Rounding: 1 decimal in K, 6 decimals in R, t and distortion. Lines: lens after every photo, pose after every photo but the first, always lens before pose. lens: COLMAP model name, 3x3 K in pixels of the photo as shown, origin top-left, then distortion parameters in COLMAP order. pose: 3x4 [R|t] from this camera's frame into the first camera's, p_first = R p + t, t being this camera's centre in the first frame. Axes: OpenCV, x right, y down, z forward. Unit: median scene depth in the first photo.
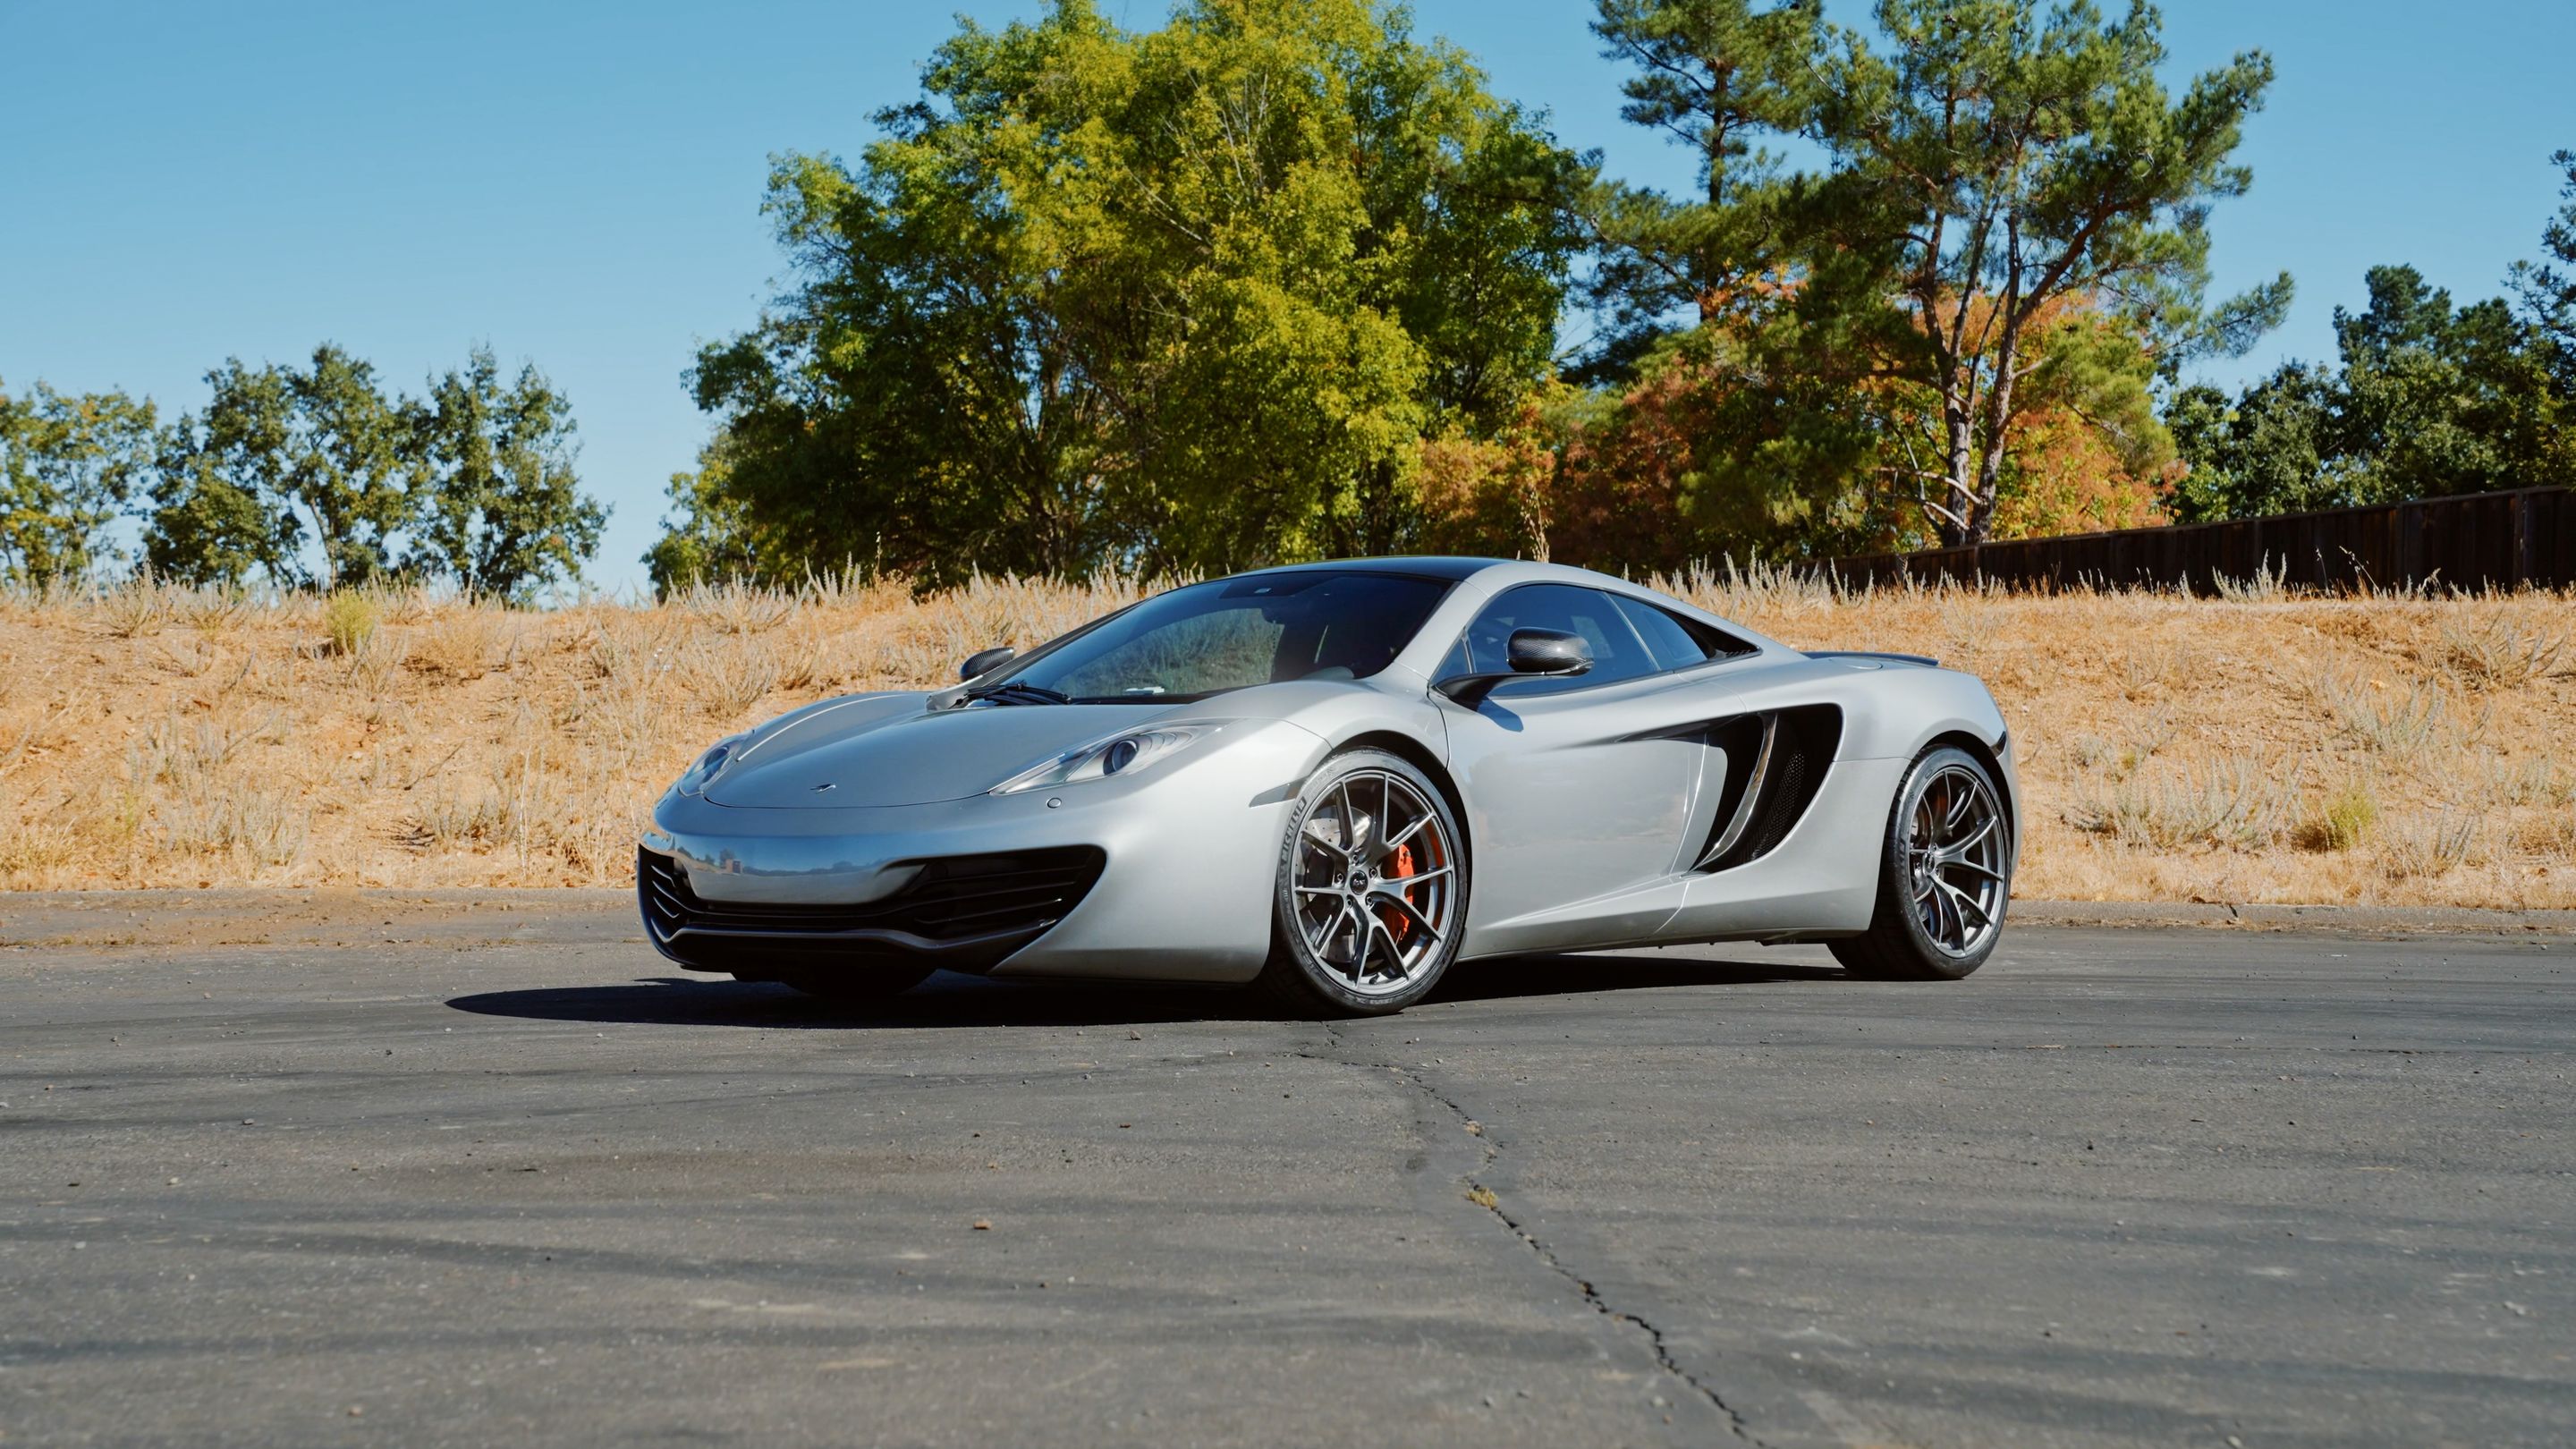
lens RADIAL K [[3906.3, 0, 1307.0], [0, 3906.3, 744.8], [0, 0, 1]] dist [0.314958, 0.219850]
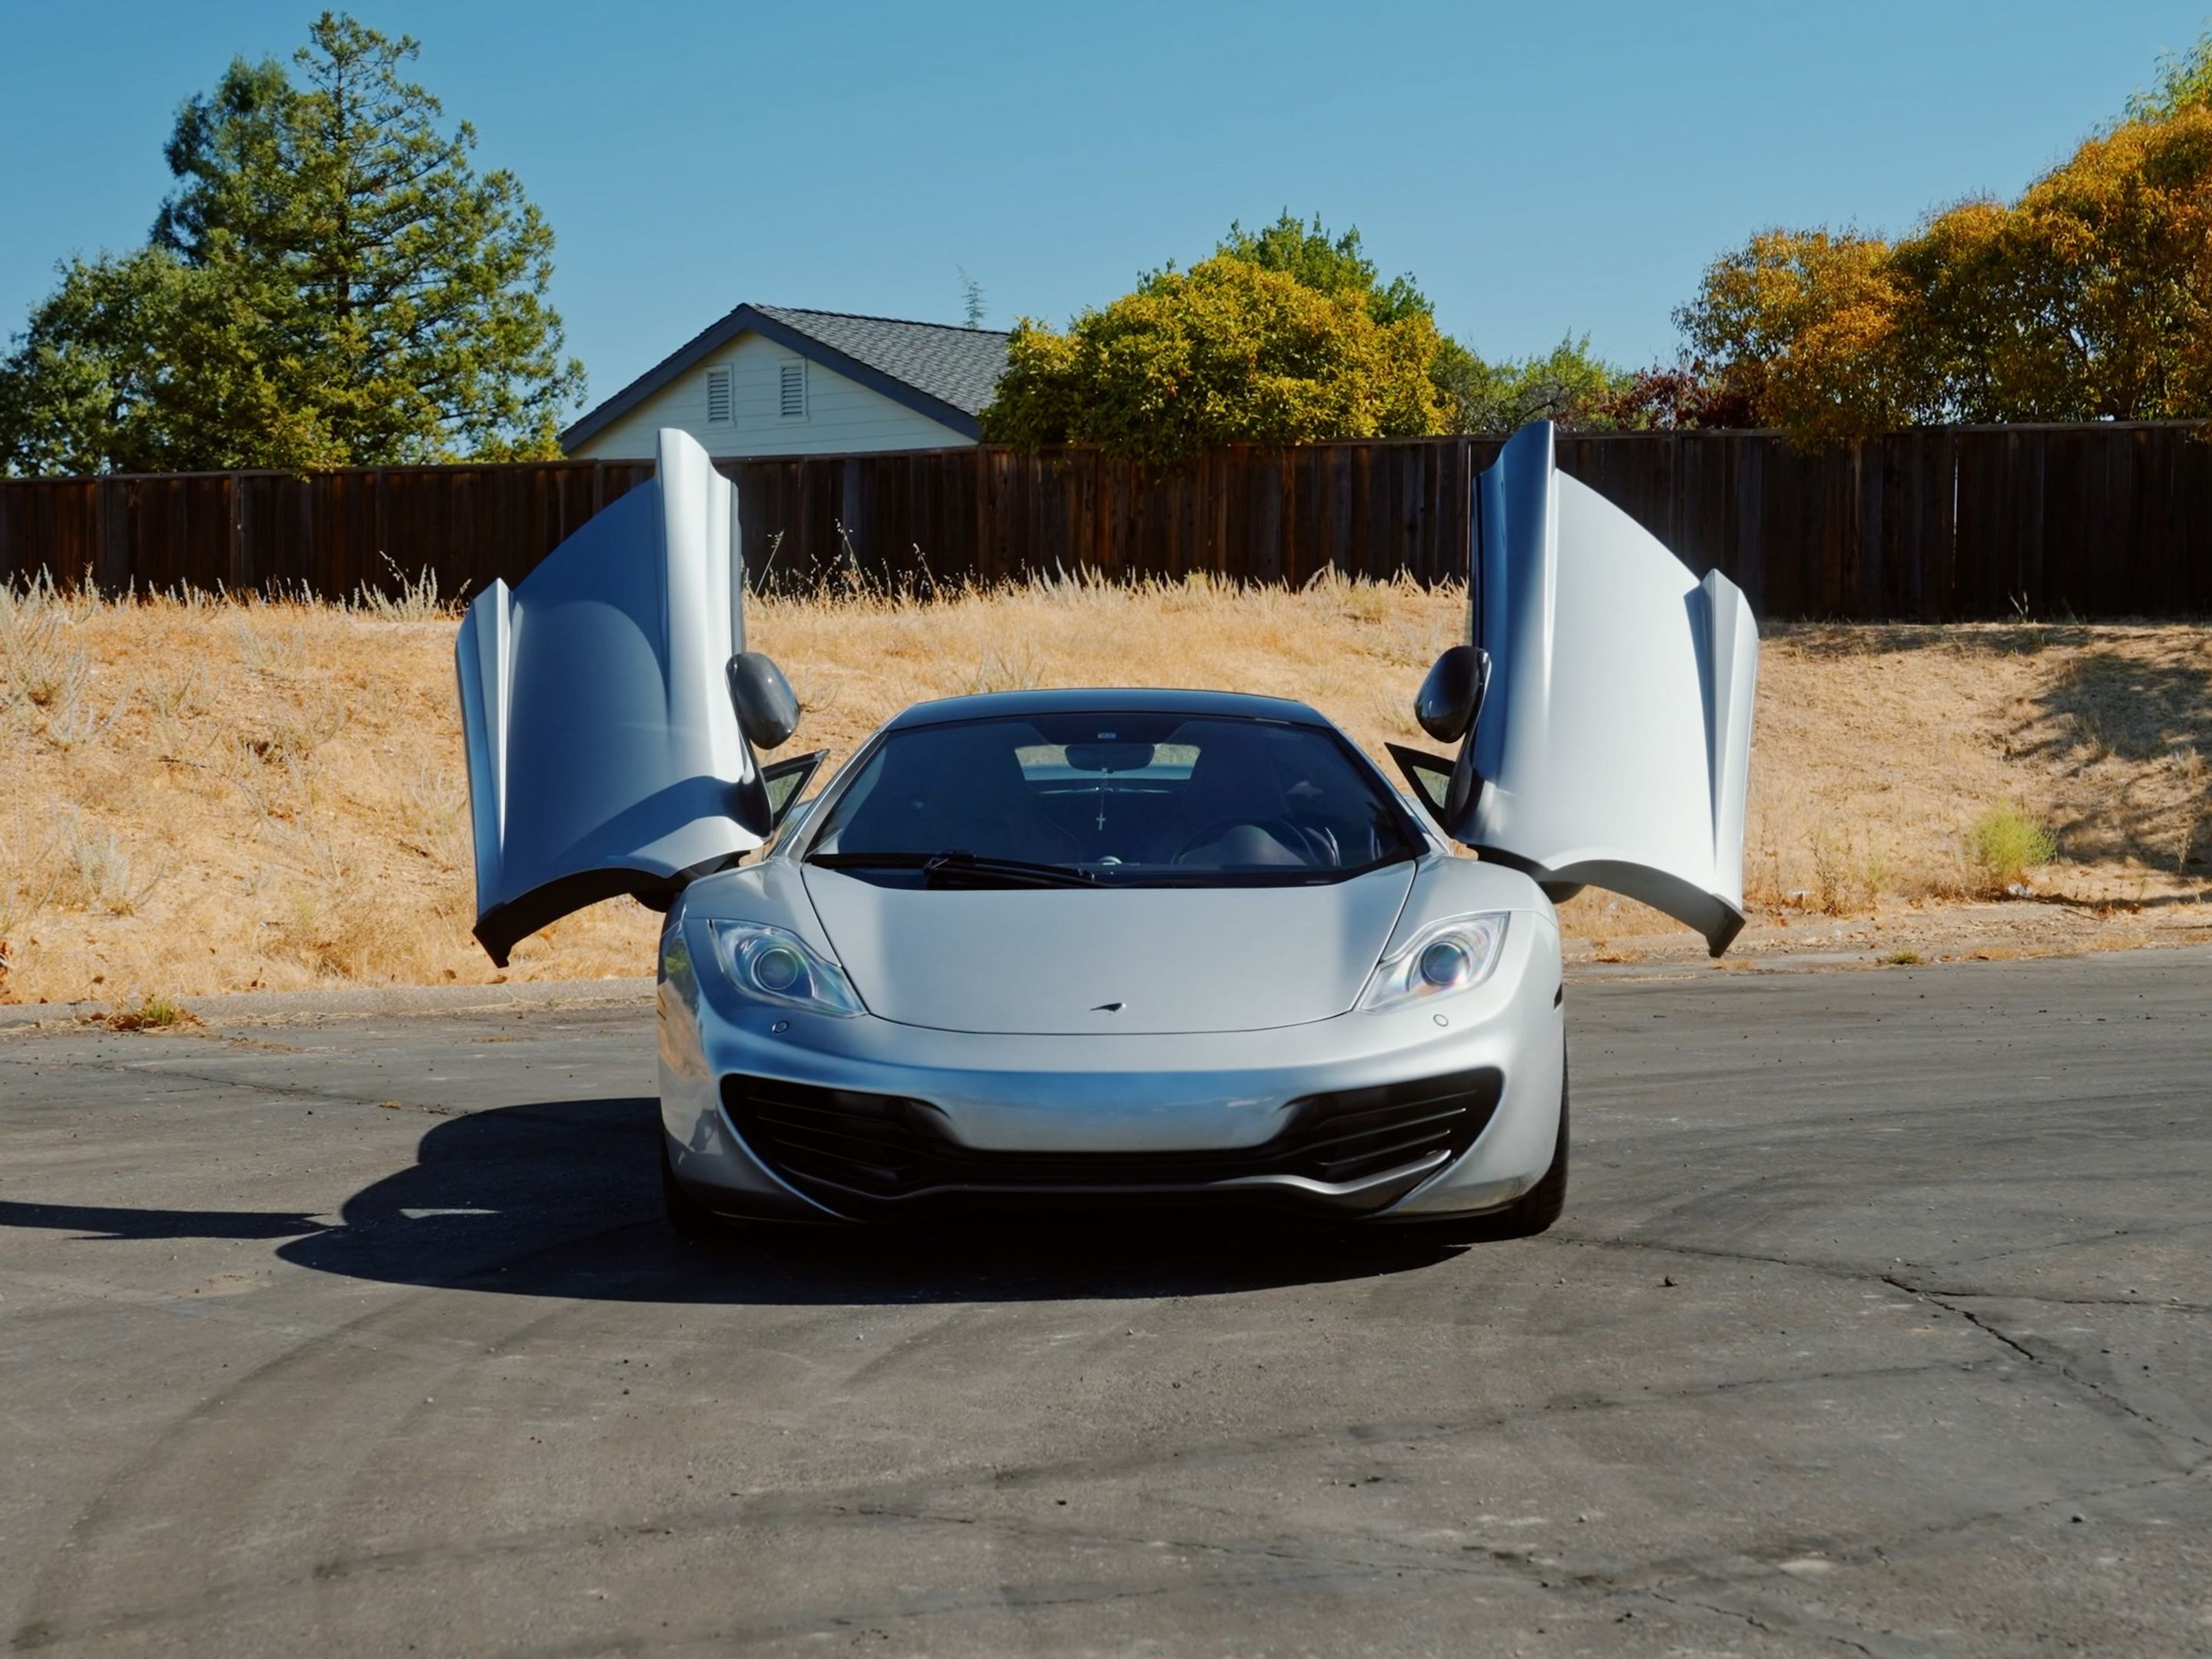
lens RADIAL K [[4208.2, 0, 1102.4], [0, 4208.2, 897.0], [0, 0, 1]] dist [0.142302, 0.120037]
pose [[0.761662, -0.030353, 0.647263, -0.162011], [-0.005969, 0.998531, 0.053849, -0.013970], [-0.647947, -0.044878, 0.760363, 0.072424]]
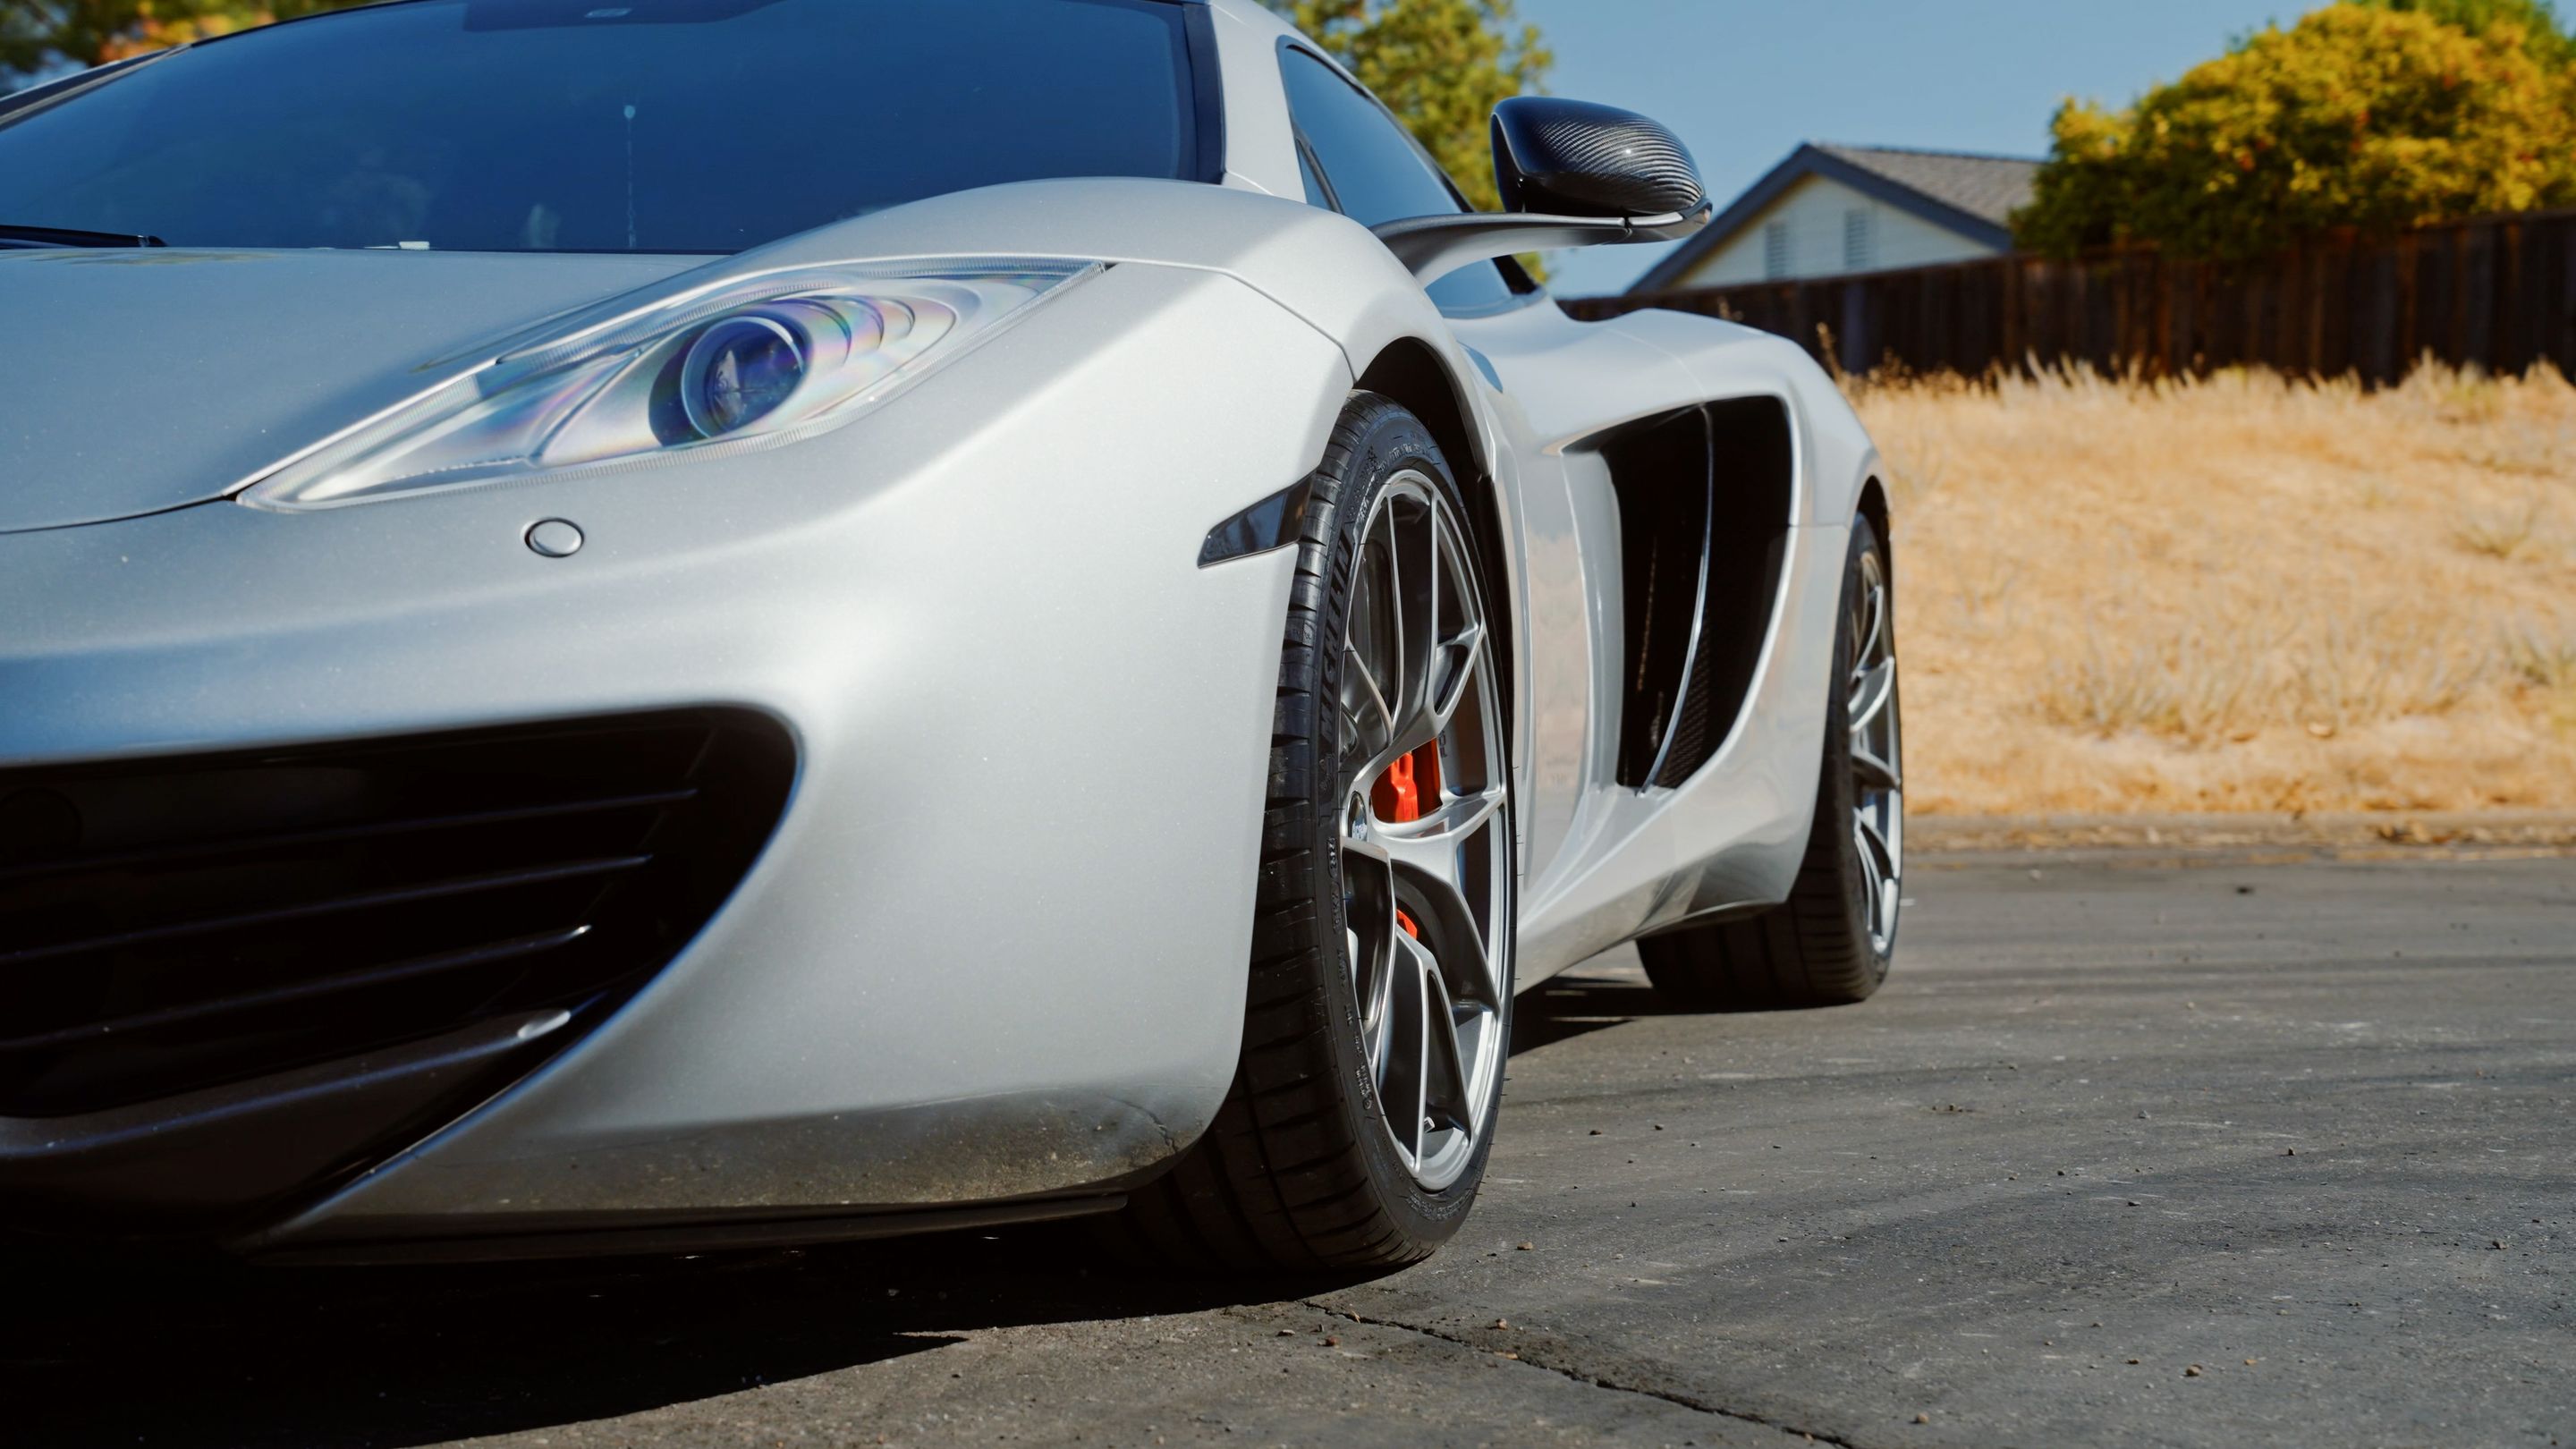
lens RADIAL K [[3982.1, 0, 1272.3], [0, 3982.1, 752.7], [0, 0, 1]] dist [0.323531, 0.282295]
pose [[0.912372, -0.011618, 0.409197, -0.028011], [0.001191, 0.999668, 0.025727, 0.004830], [-0.409361, -0.022985, 0.912083, 0.164850]]
